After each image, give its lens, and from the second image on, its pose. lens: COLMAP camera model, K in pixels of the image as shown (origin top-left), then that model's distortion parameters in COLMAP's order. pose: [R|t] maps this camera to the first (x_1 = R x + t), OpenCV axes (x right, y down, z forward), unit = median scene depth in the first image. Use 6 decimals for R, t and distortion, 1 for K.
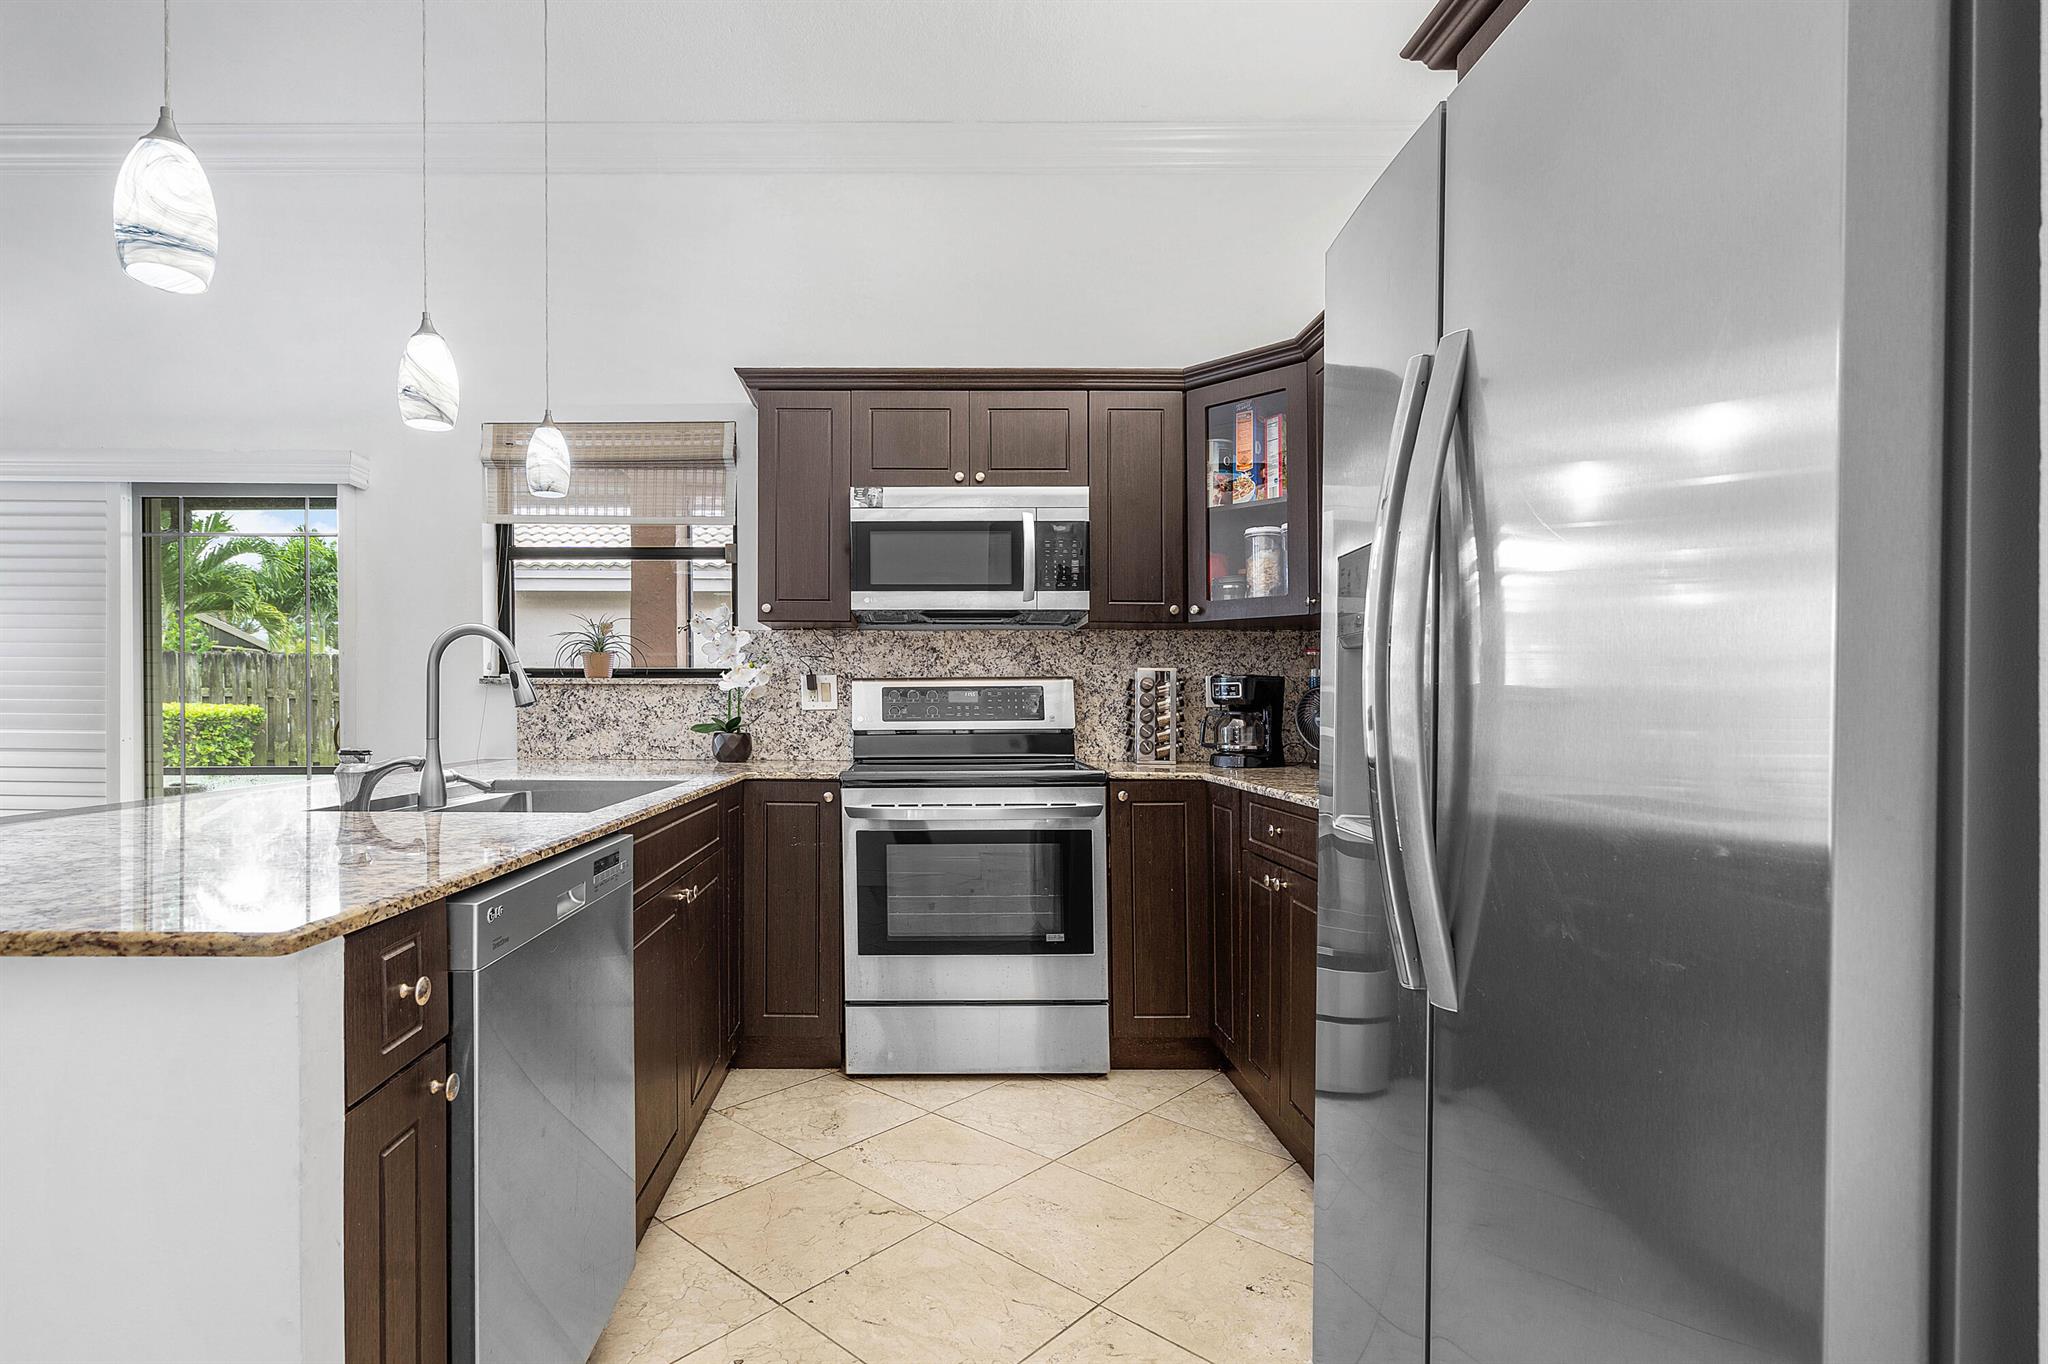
lens RADIAL K [[1059.0, 0, 1028.7], [0, 1059.0, 688.8], [0, 0, 1]] dist [0.000317, 0.001248]
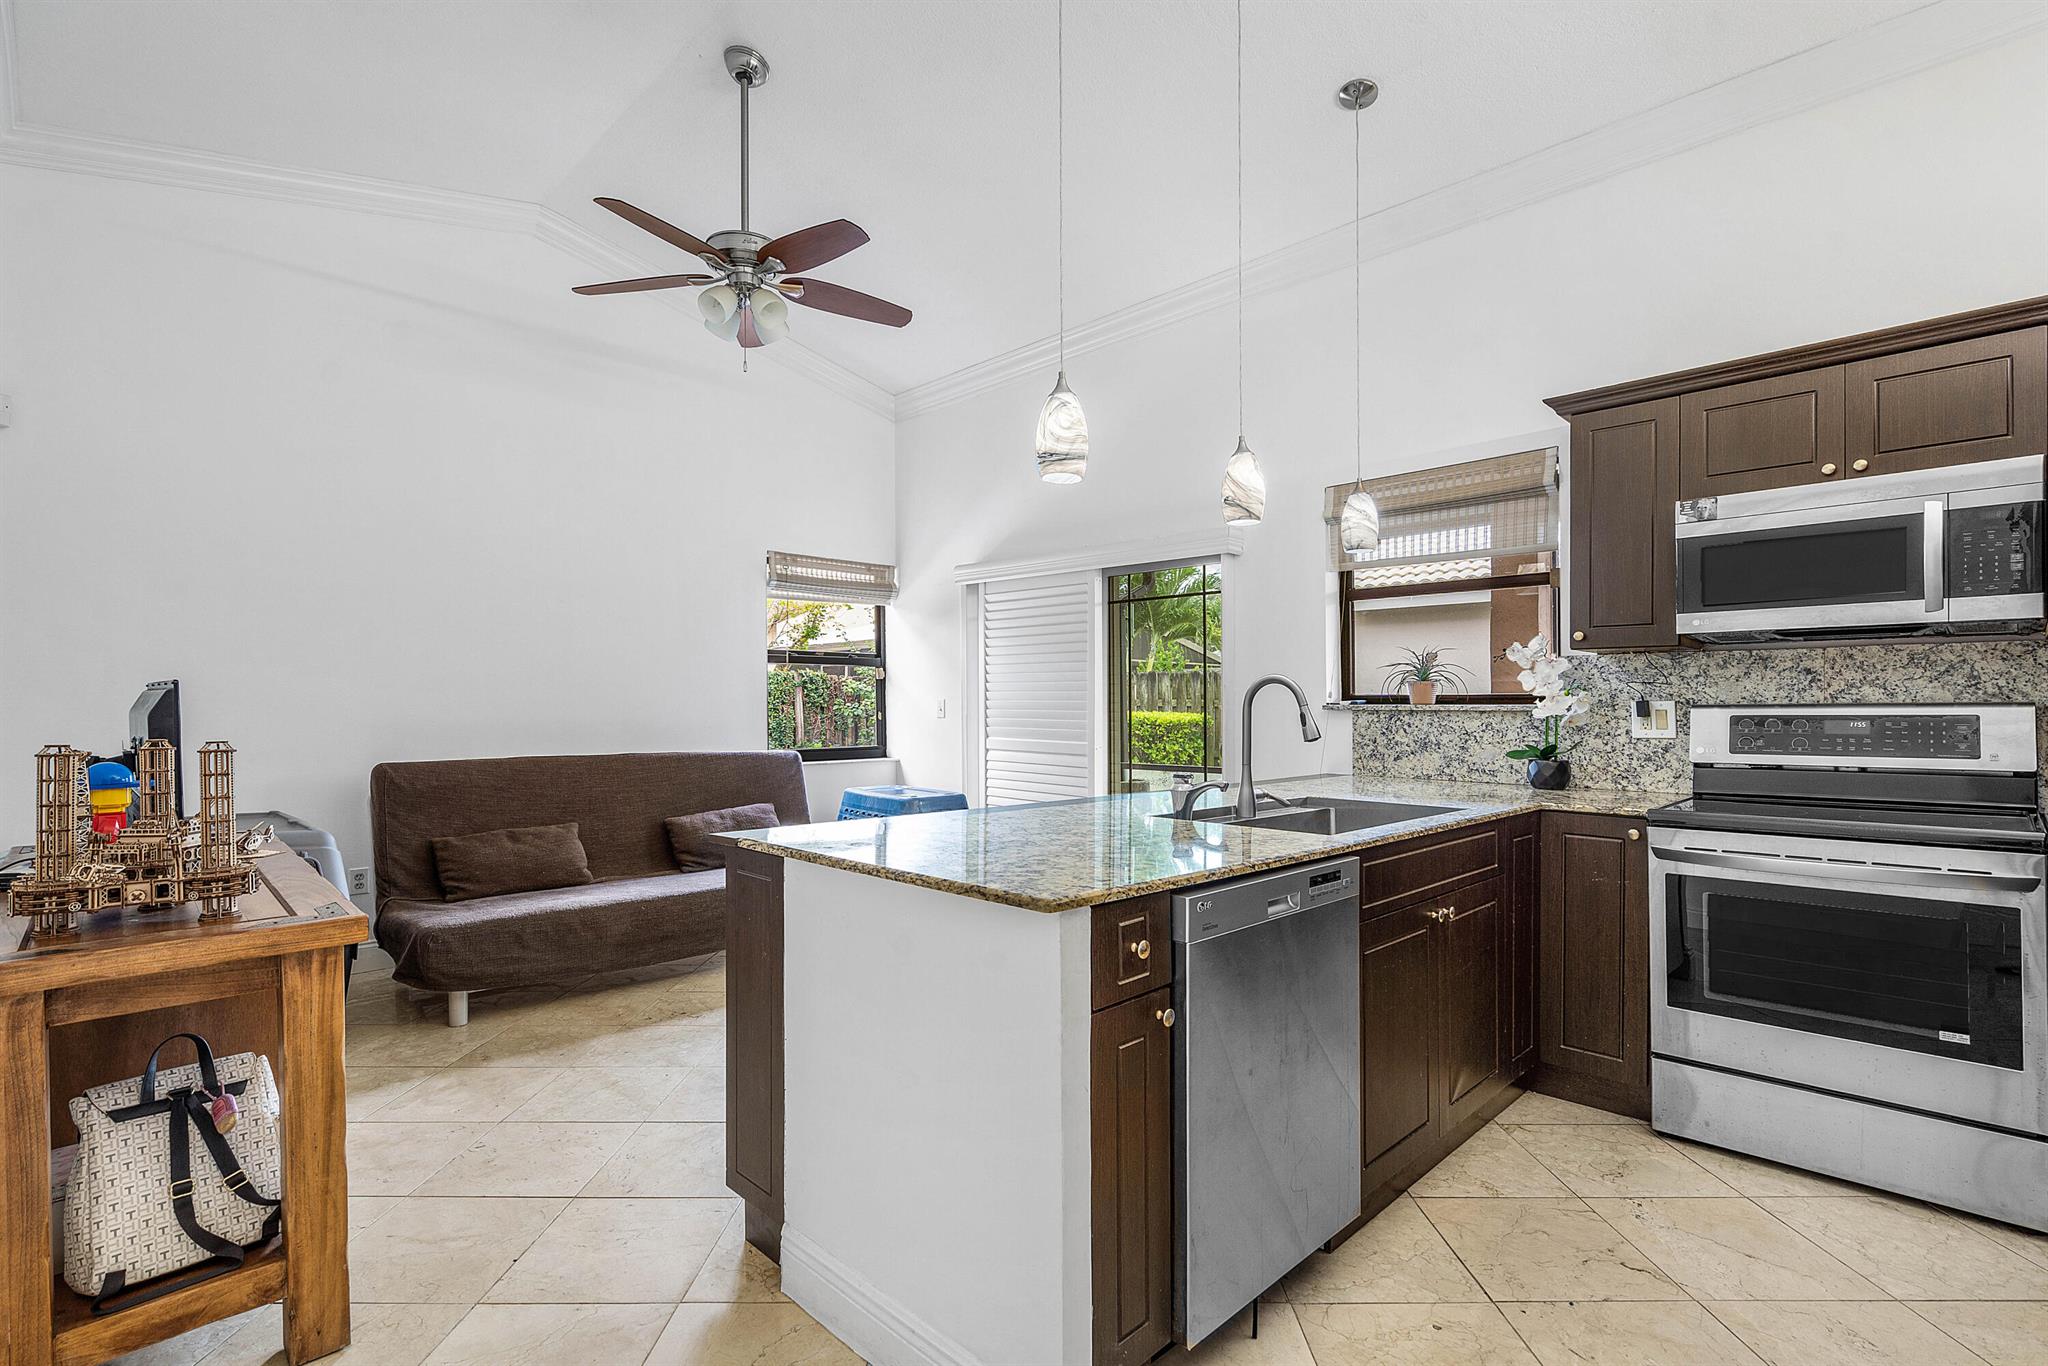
lens RADIAL K [[1059.0, 0, 1028.7], [0, 1059.0, 689.8], [0, 0, 1]] dist [0.000317, 0.001248]
pose [[0.686246, -0.004957, -0.727353, 0.113232], [0.003225, 0.999988, -0.003773, -0.023038], [0.727363, 0.000243, 0.686253, -0.047722]]
